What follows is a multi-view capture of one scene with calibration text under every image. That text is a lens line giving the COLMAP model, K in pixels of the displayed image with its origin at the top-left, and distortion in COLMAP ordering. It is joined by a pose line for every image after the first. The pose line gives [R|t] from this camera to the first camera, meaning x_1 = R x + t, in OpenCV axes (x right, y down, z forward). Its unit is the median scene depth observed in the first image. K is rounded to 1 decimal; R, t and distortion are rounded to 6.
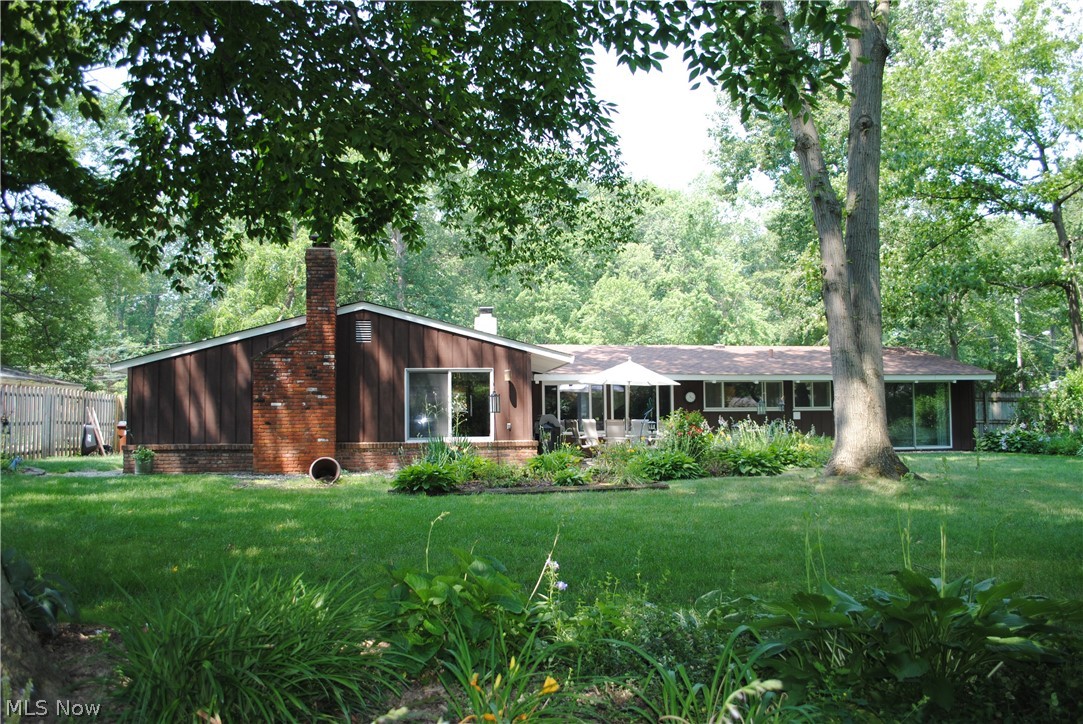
lens RADIAL K [[844.0, 0, 540.6], [0, 844.0, 360.9], [0, 0, 1]] dist [-0.070205, -0.003627]
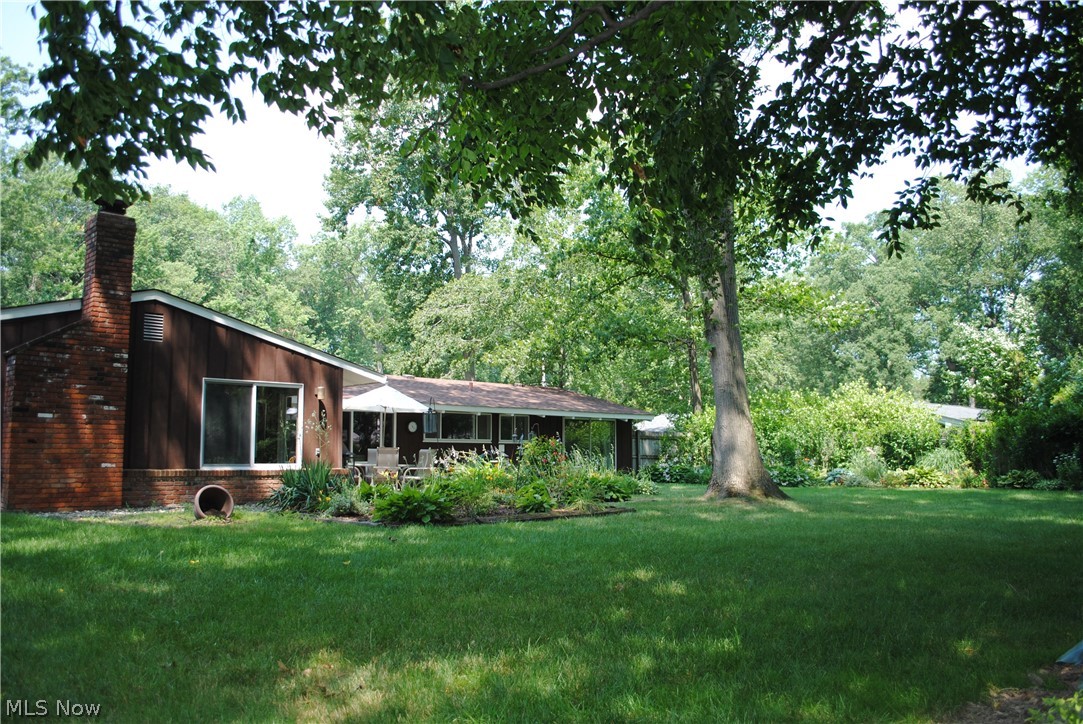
lens RADIAL K [[844.0, 0, 540.6], [0, 844.0, 361.7], [0, 0, 1]] dist [-0.070205, -0.003627]
pose [[0.829508, 0.071100, 0.553950, -0.335875], [-0.046584, 0.997215, -0.058236, 0.024919], [-0.556548, 0.022502, 0.830511, 0.154213]]
